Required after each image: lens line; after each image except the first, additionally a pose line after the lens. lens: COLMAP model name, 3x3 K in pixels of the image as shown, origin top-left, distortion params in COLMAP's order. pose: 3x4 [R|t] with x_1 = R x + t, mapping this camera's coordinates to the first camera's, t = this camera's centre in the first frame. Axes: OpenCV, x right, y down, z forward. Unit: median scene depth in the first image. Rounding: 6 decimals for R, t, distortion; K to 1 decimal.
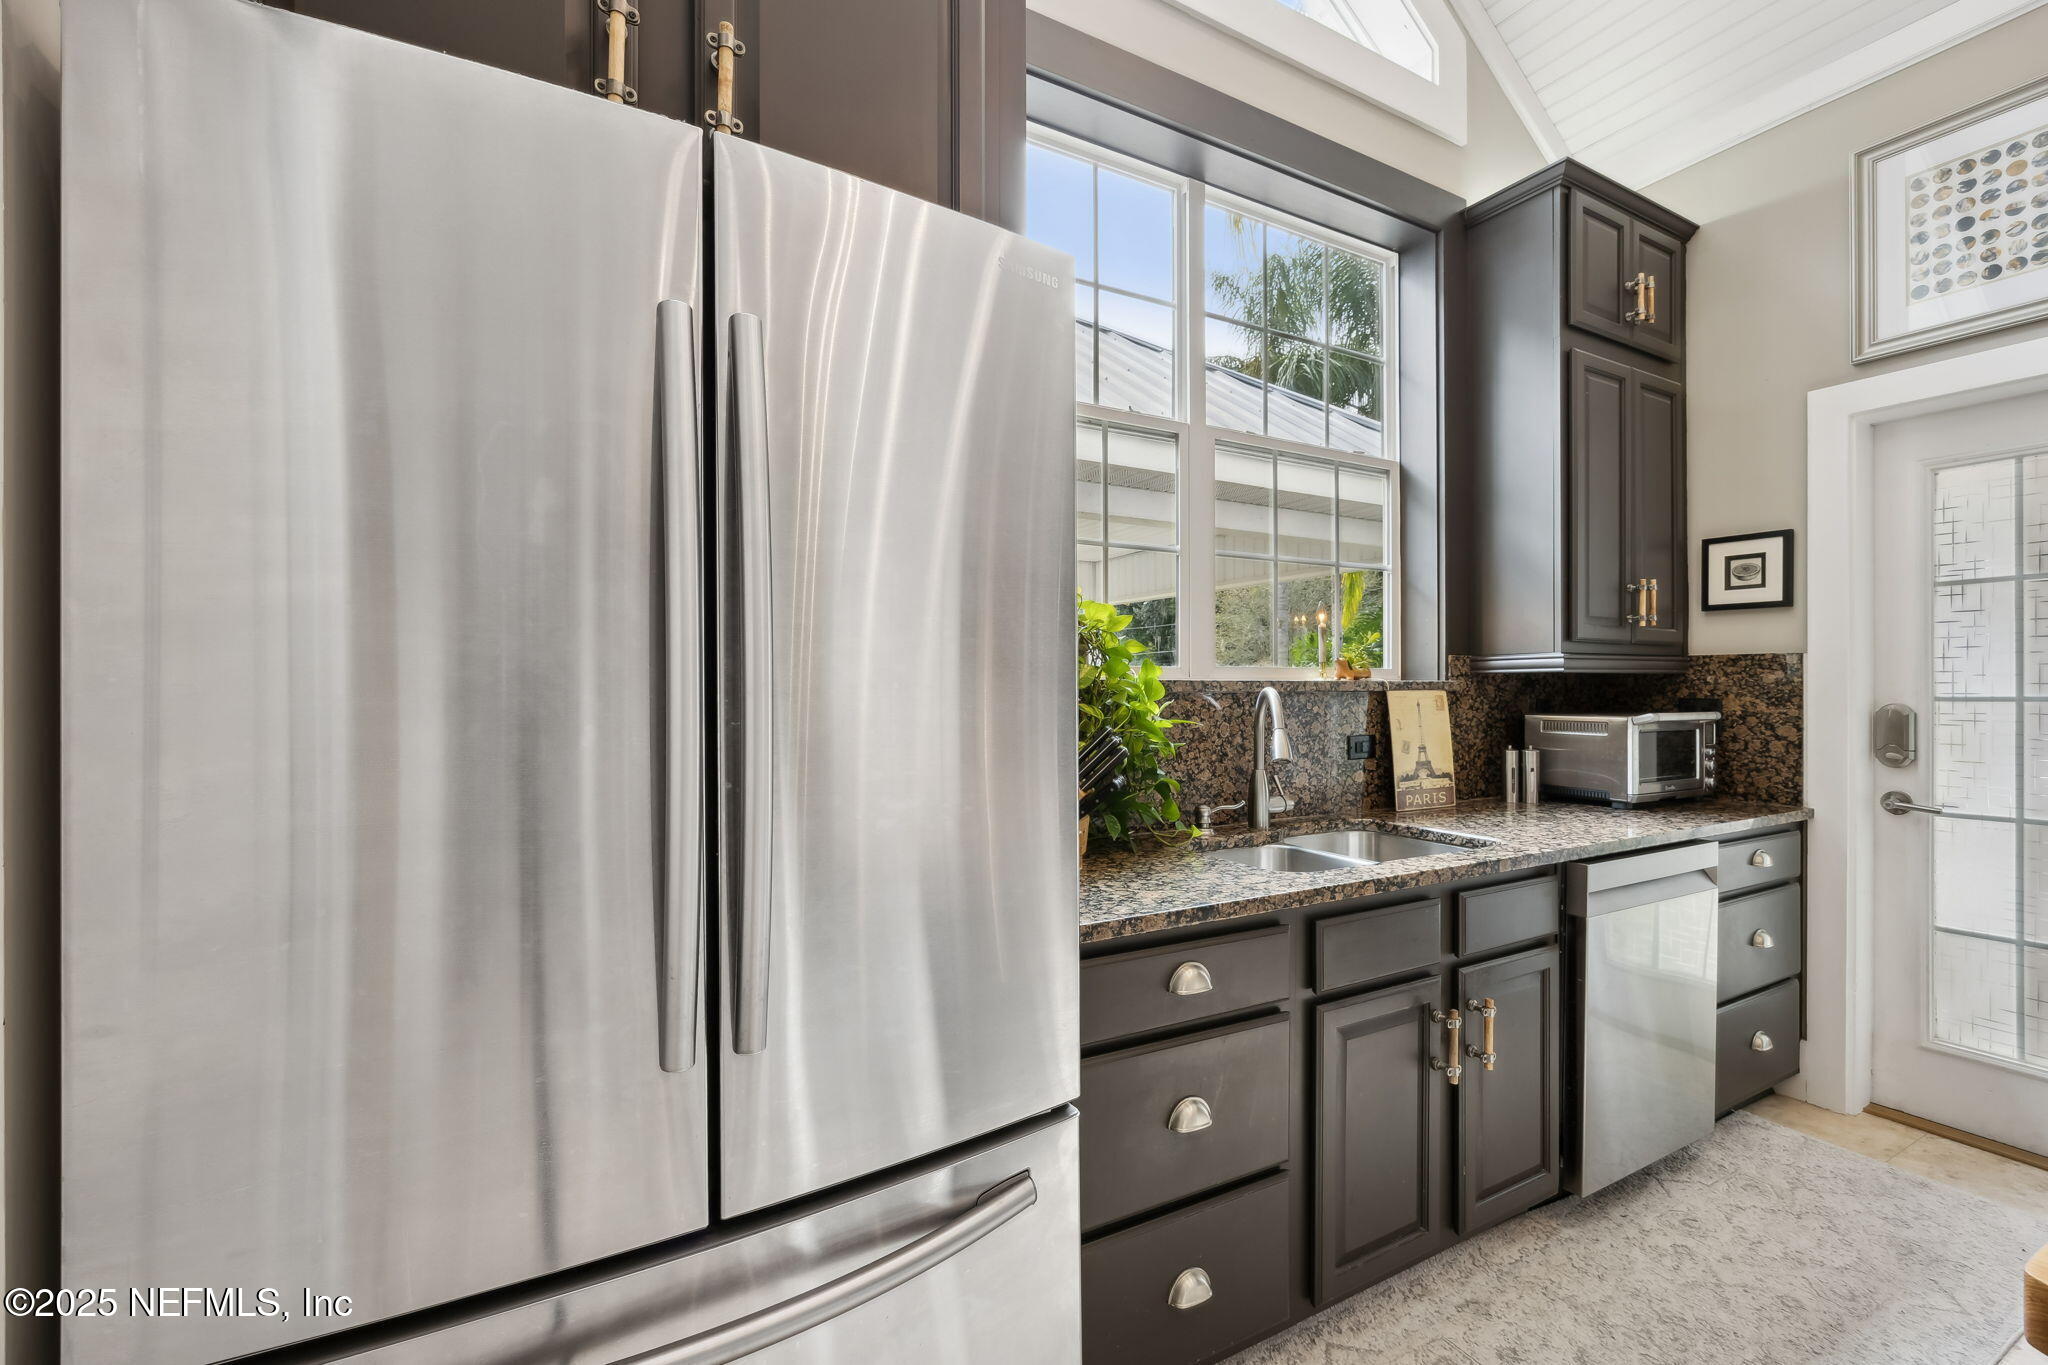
lens RADIAL K [[871.2, 0, 1014.3], [0, 871.2, 686.7], [0, 0, 1]] dist [-0.019624, 0.000586]
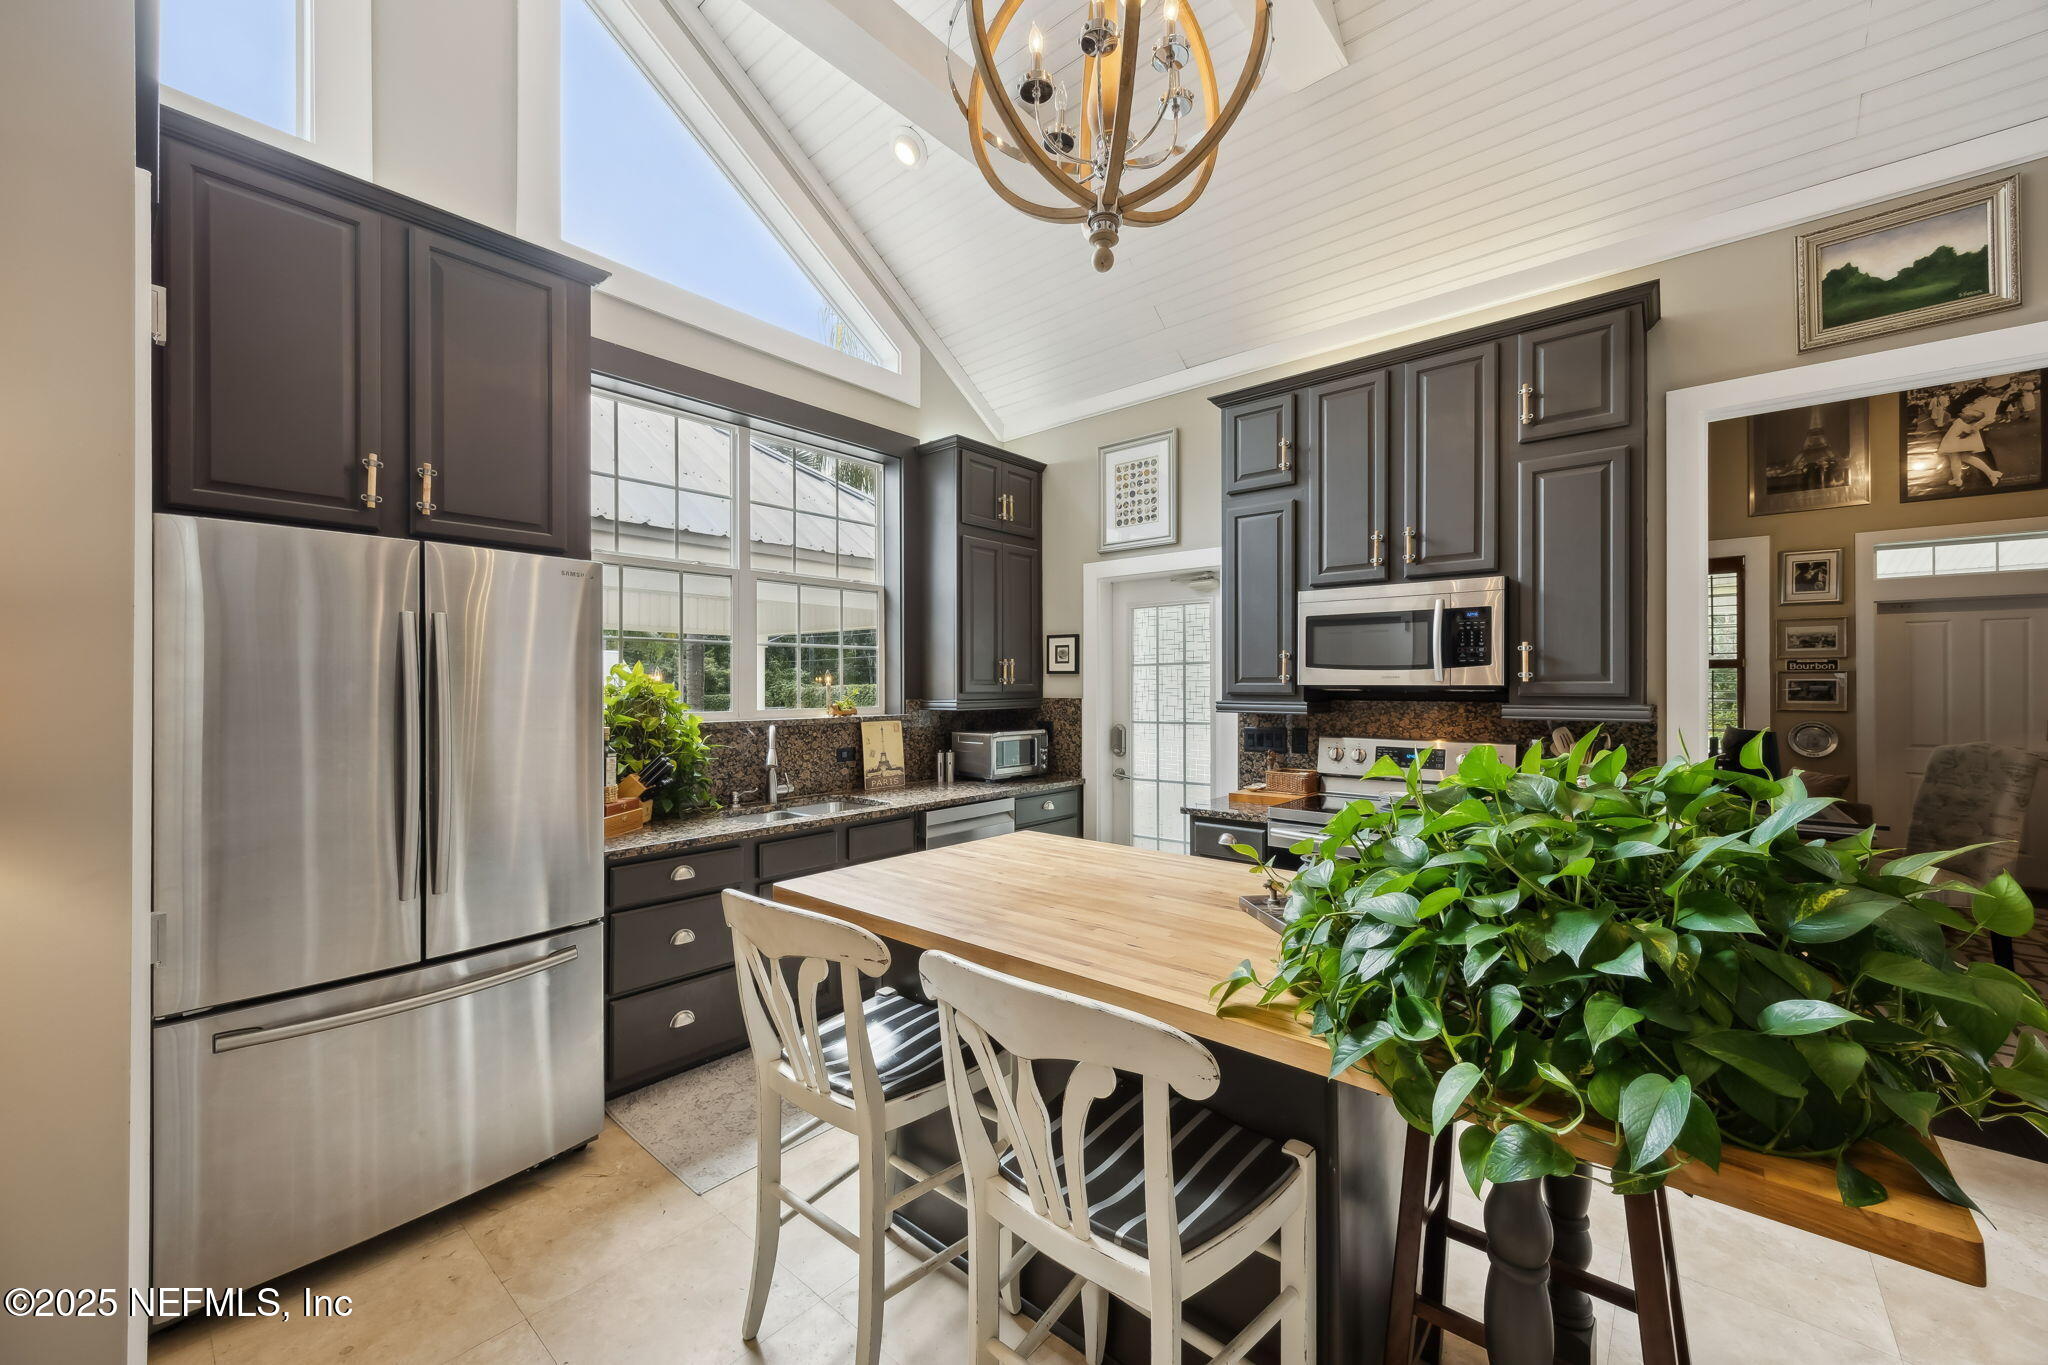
lens RADIAL K [[798.4, 0, 1031.4], [0, 798.4, 675.3], [0, 0, 1]] dist [-0.001696, 0.000617]
pose [[0.936346, 0.000819, 0.351077, 0.186770], [0.003574, 0.999923, -0.011863, -0.073115], [-0.351060, 0.012362, 0.936272, -0.676361]]
